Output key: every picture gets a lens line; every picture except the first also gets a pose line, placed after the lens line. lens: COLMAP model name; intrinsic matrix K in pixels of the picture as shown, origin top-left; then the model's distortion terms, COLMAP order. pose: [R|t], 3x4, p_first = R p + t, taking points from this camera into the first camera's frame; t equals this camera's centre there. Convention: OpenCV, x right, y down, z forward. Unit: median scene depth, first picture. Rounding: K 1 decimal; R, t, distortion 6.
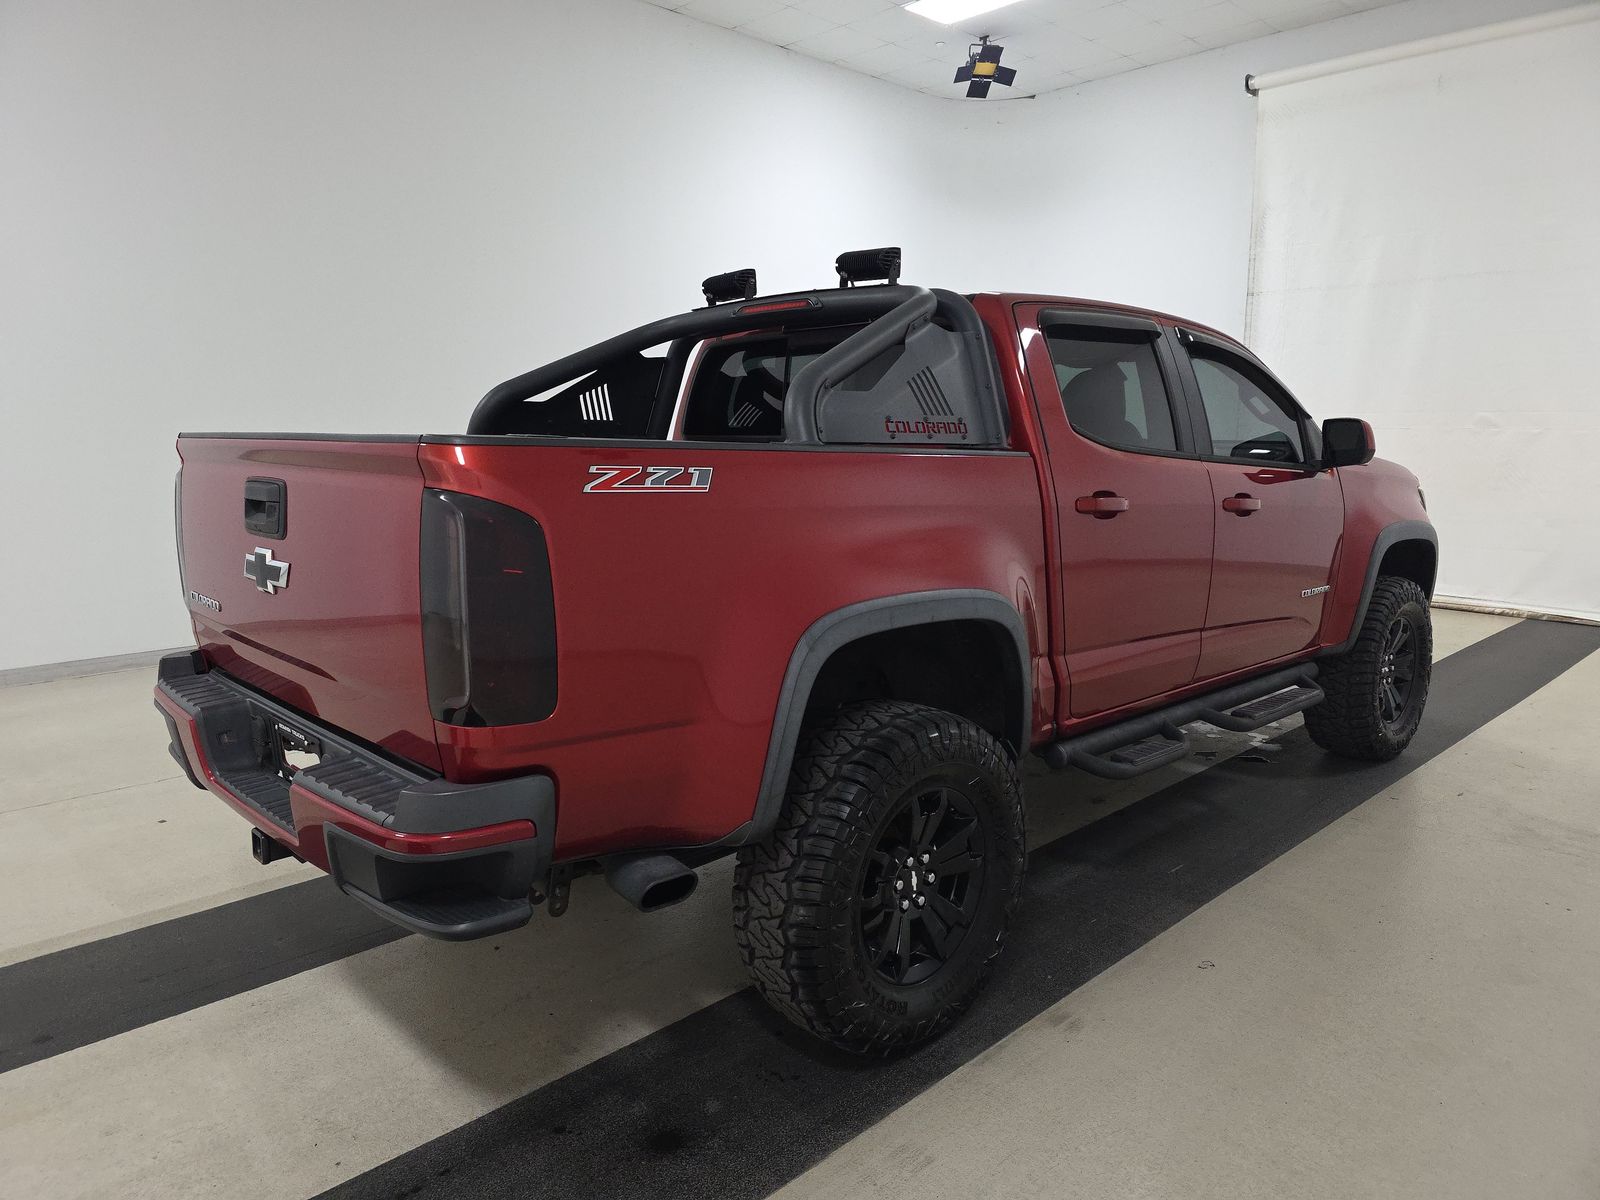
lens RADIAL K [[1109.0, 0, 797.3], [0, 1109.0, 564.8], [0, 0, 1]] dist [0.000370, -0.002309]
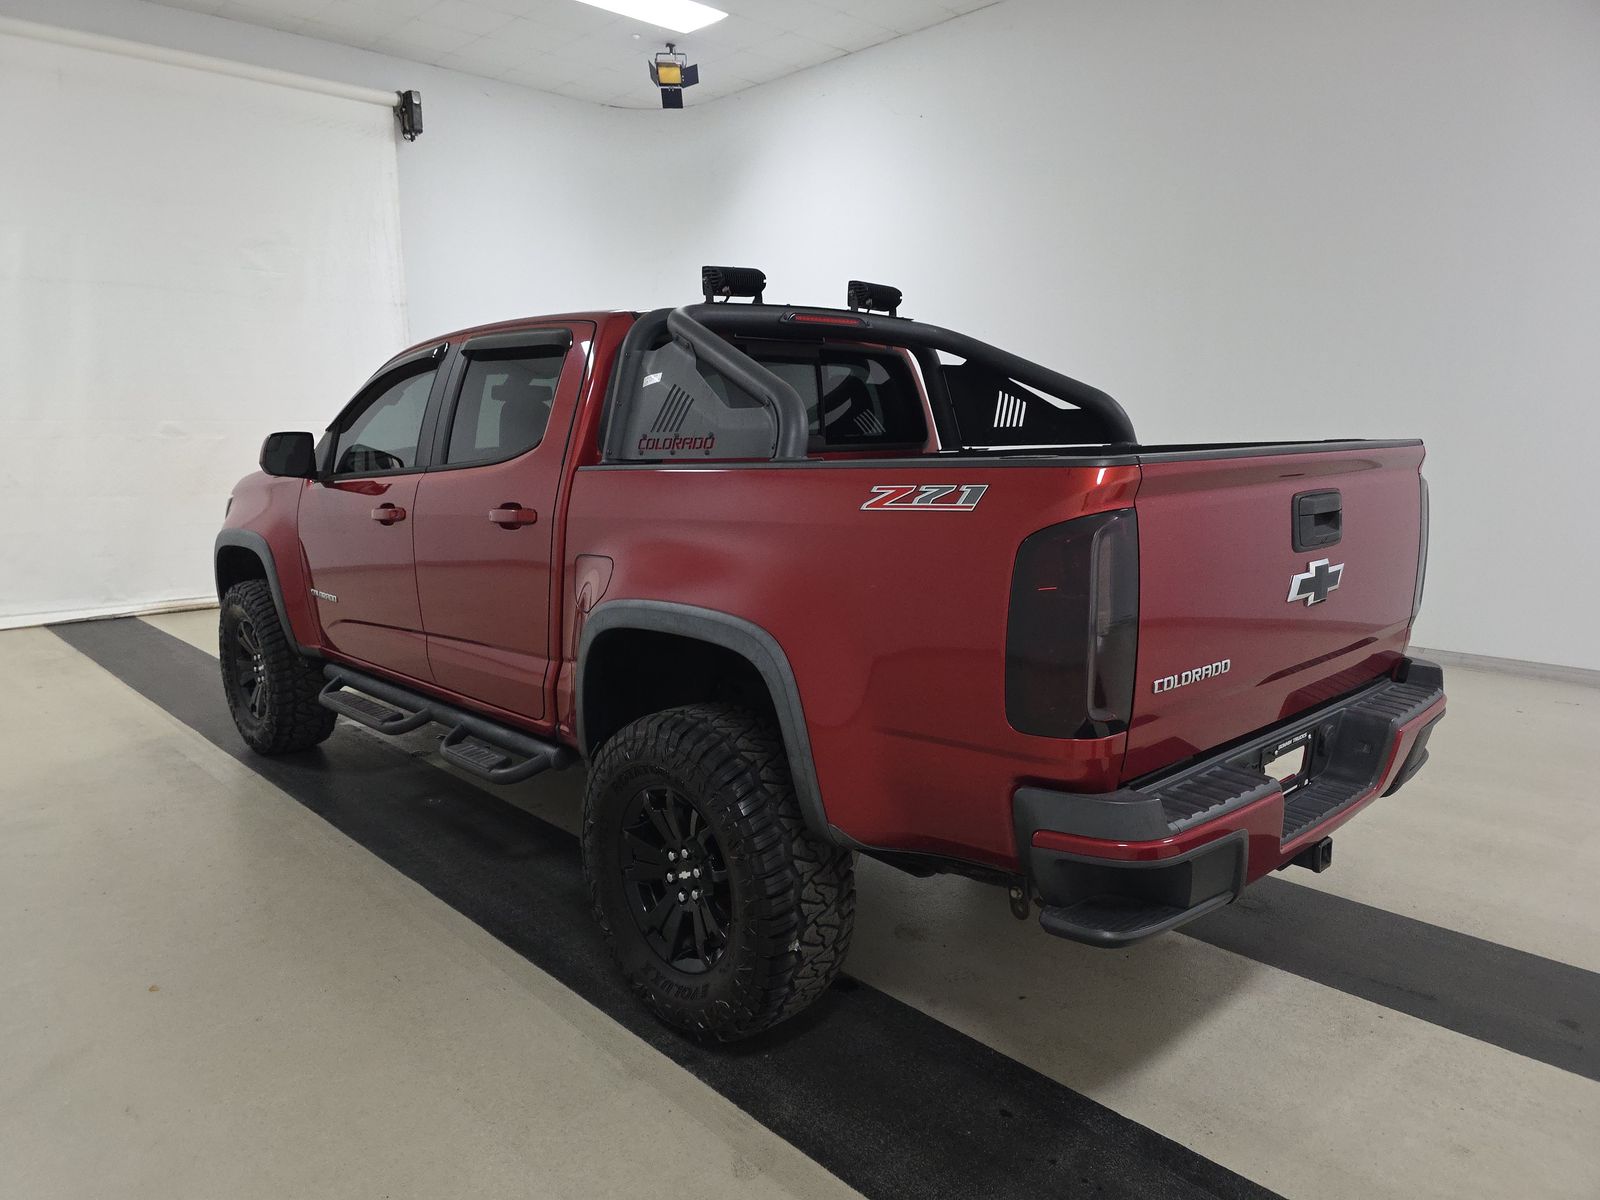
lens RADIAL K [[1076.2, 0, 794.8], [0, 1076.2, 603.3], [0, 0, 1]] dist [0.014097, -0.002099]
pose [[0.018249, -0.160578, 0.986854, -1.002127], [0.132695, 0.978676, 0.156794, -0.131767], [-0.990989, 0.128090, 0.039168, 0.987374]]
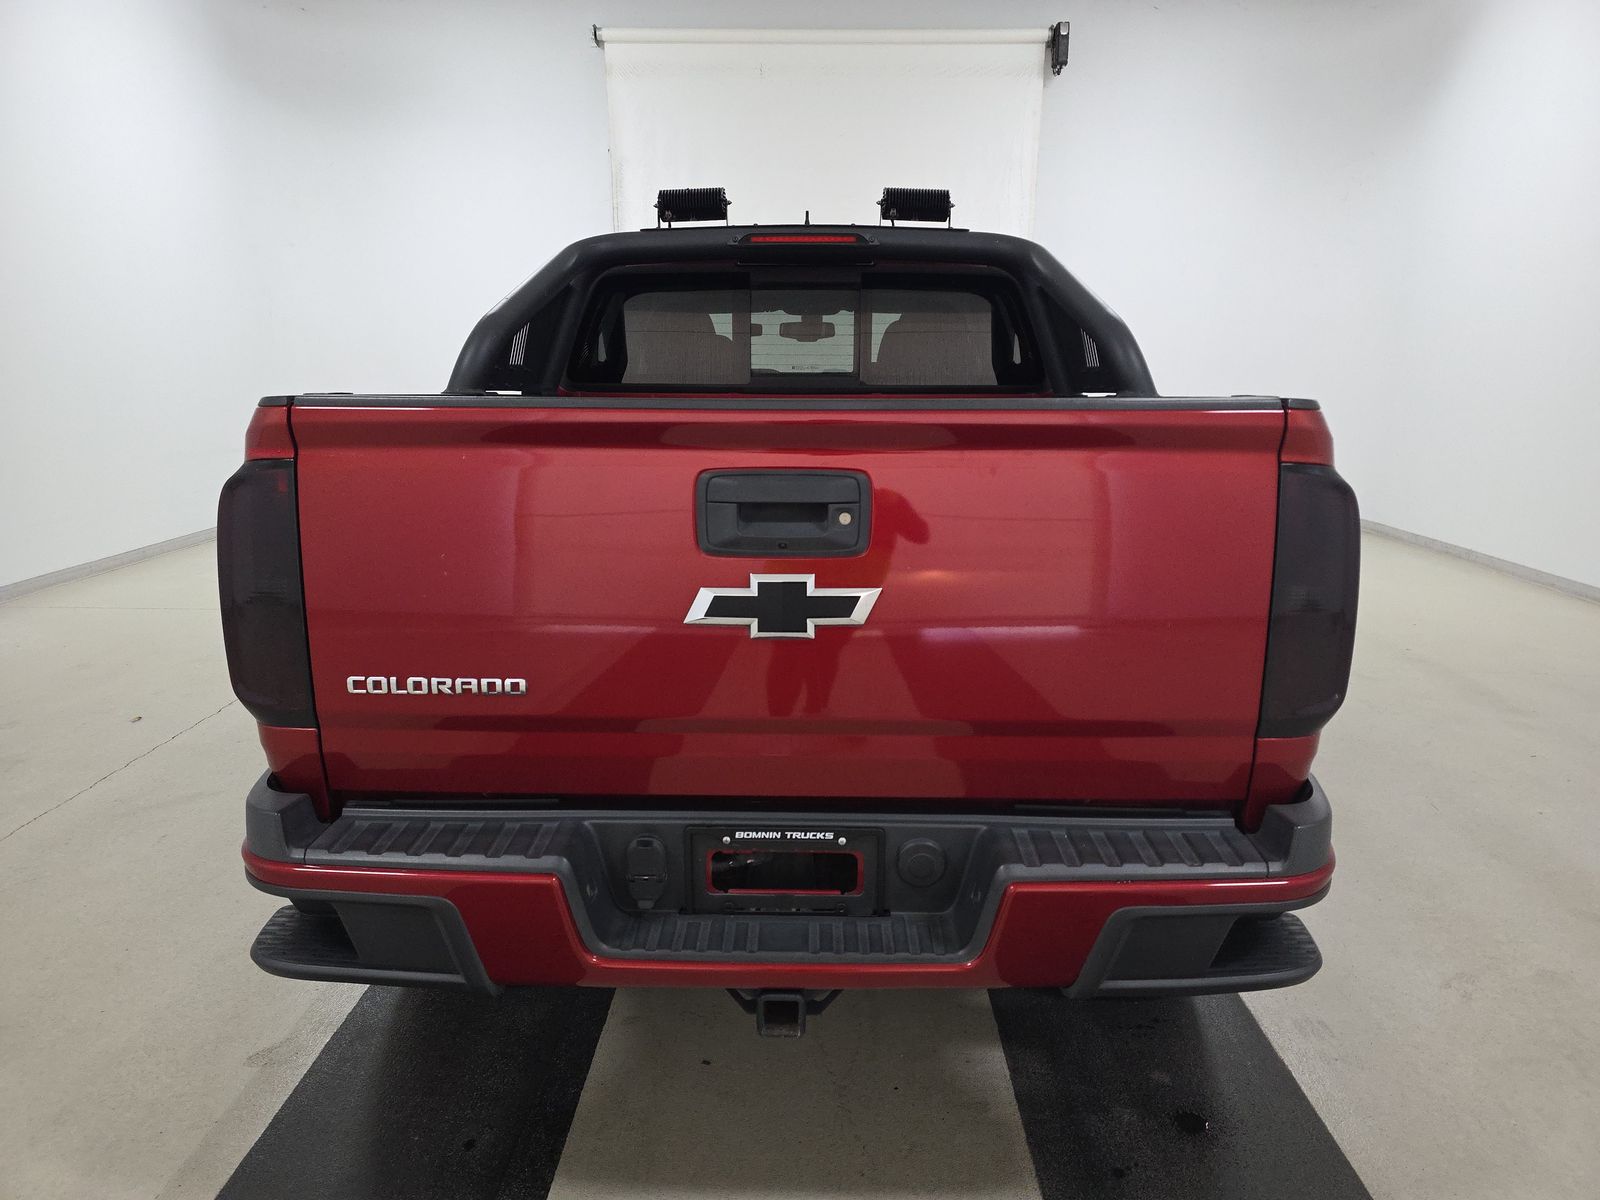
lens RADIAL K [[1083.5, 0, 806.1], [0, 1083.5, 580.3], [0, 0, 1]] dist [0.012463, -0.000867]
pose [[0.707568, -0.130702, 0.694453, -0.630298], [0.081250, 0.991276, 0.103781, -0.052174], [-0.701959, -0.017008, 0.712014, 0.373451]]
